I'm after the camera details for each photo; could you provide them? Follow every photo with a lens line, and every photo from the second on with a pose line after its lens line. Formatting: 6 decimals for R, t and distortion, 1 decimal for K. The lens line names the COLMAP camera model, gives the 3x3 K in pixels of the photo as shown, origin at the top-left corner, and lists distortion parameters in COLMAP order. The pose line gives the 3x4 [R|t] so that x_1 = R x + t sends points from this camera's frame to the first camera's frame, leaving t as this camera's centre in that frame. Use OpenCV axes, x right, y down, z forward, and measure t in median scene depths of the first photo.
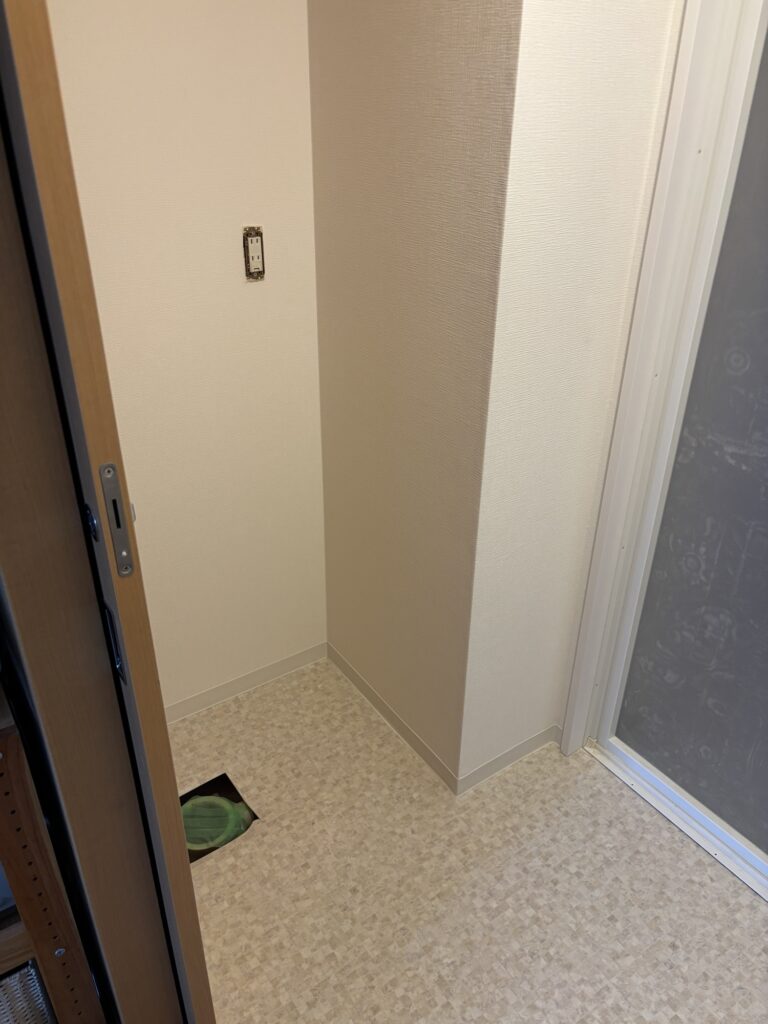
lens RADIAL K [[773.8, 0, 384.0], [0, 773.8, 512.0], [0, 0, 1]] dist [0.005950, -0.006210]
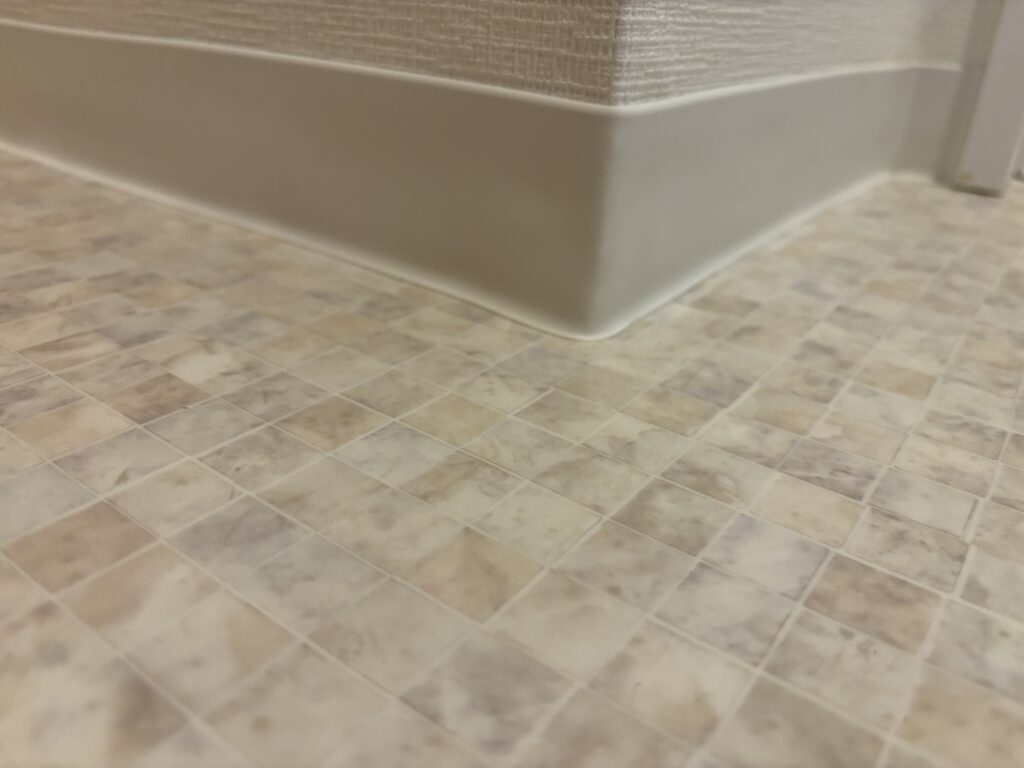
lens RADIAL K [[816.4, 0, 512.0], [0, 816.4, 384.0], [0, 0, 1]] dist [-0.011645, -0.005854]
pose [[0.942052, -0.100770, 0.319975, 0.047203], [0.109018, 0.994008, -0.007919, 0.399906], [-0.317259, 0.042343, 0.947393, 0.952085]]
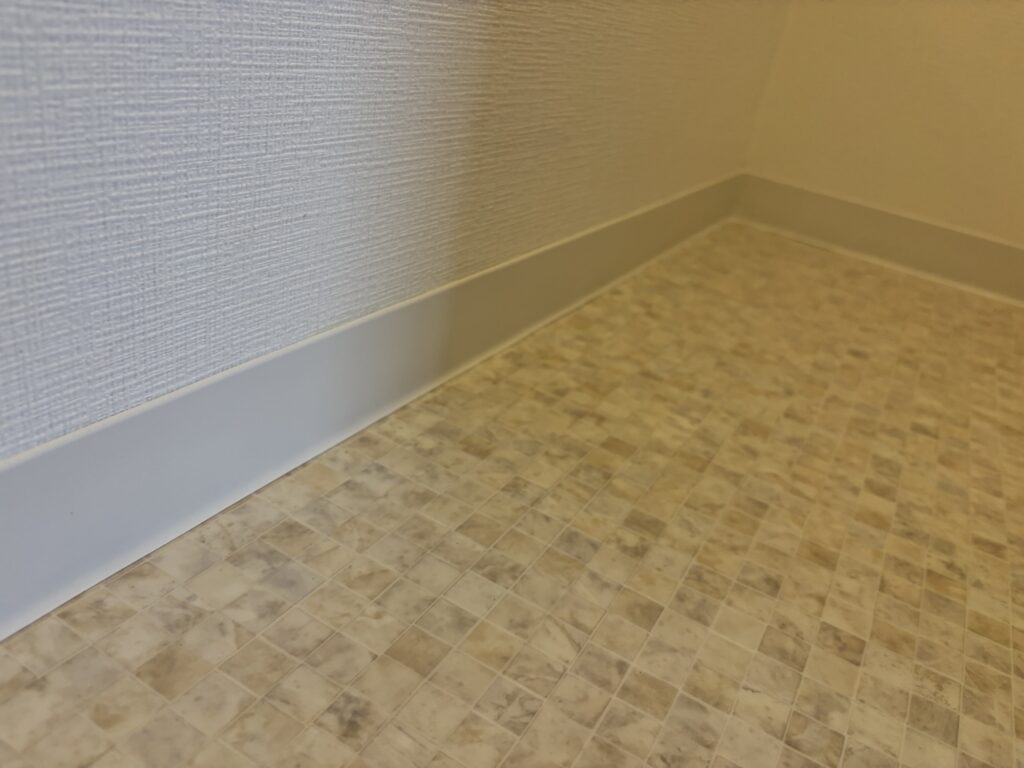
lens RADIAL K [[773.8, 0, 512.0], [0, 773.8, 384.0], [0, 0, 1]] dist [0.005950, -0.006210]
pose [[-0.432177, -0.490538, 0.756700, -0.244710], [0.264448, 0.733281, 0.626391, 0.206045], [-0.862143, 0.470820, -0.187186, 1.154874]]
